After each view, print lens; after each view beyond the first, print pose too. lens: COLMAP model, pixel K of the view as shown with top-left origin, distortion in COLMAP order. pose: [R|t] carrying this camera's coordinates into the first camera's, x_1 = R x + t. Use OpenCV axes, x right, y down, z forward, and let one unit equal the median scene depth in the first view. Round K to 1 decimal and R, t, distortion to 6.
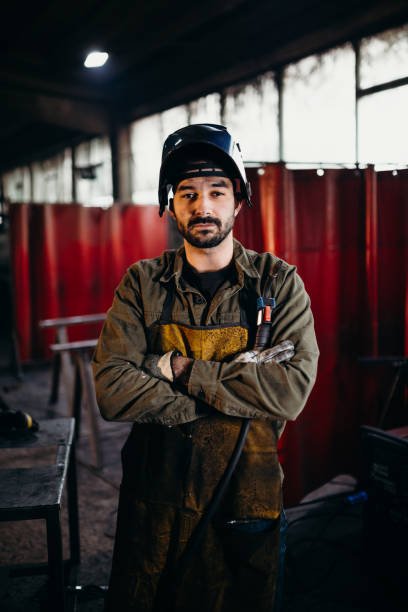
lens RADIAL K [[768.4, 0, 204.0], [0, 768.4, 306.0], [0, 0, 1]] dist [0.051056, -0.016752]
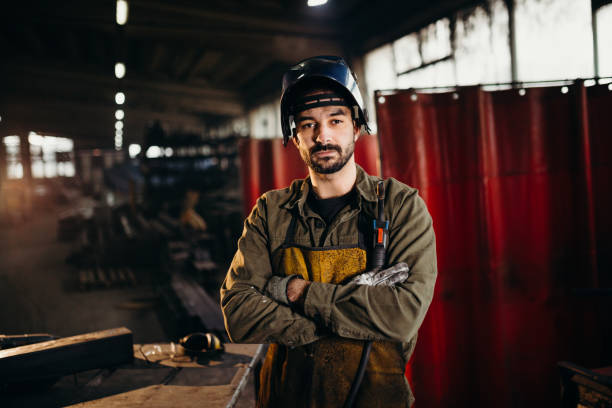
lens RADIAL K [[768.4, 0, 305.2], [0, 768.4, 214.3], [0, 0, 1]] dist [0.051056, -0.016752]
pose [[0.975464, -0.032813, -0.217699, 0.198835], [0.026678, 0.999161, -0.031062, 0.010339], [0.218536, 0.024492, 0.975522, -0.020651]]
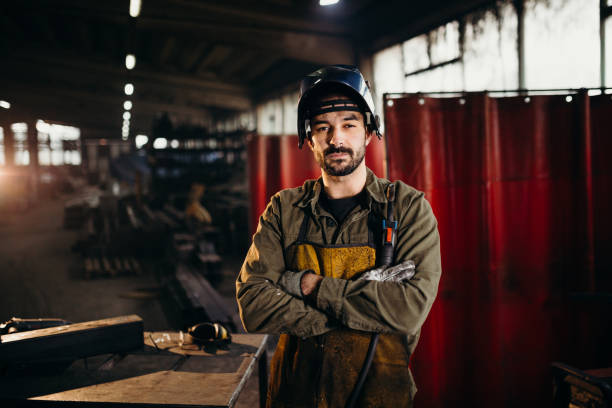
lens RADIAL K [[772.5, 0, 305.4], [0, 772.5, 221.0], [0, 0, 1]] dist [0.019782, 0.102262]
pose [[0.975563, 0.002866, -0.219701, 0.198780], [-0.006692, 0.999839, -0.016670, 0.007947], [0.219617, 0.017732, 0.975425, -0.087513]]
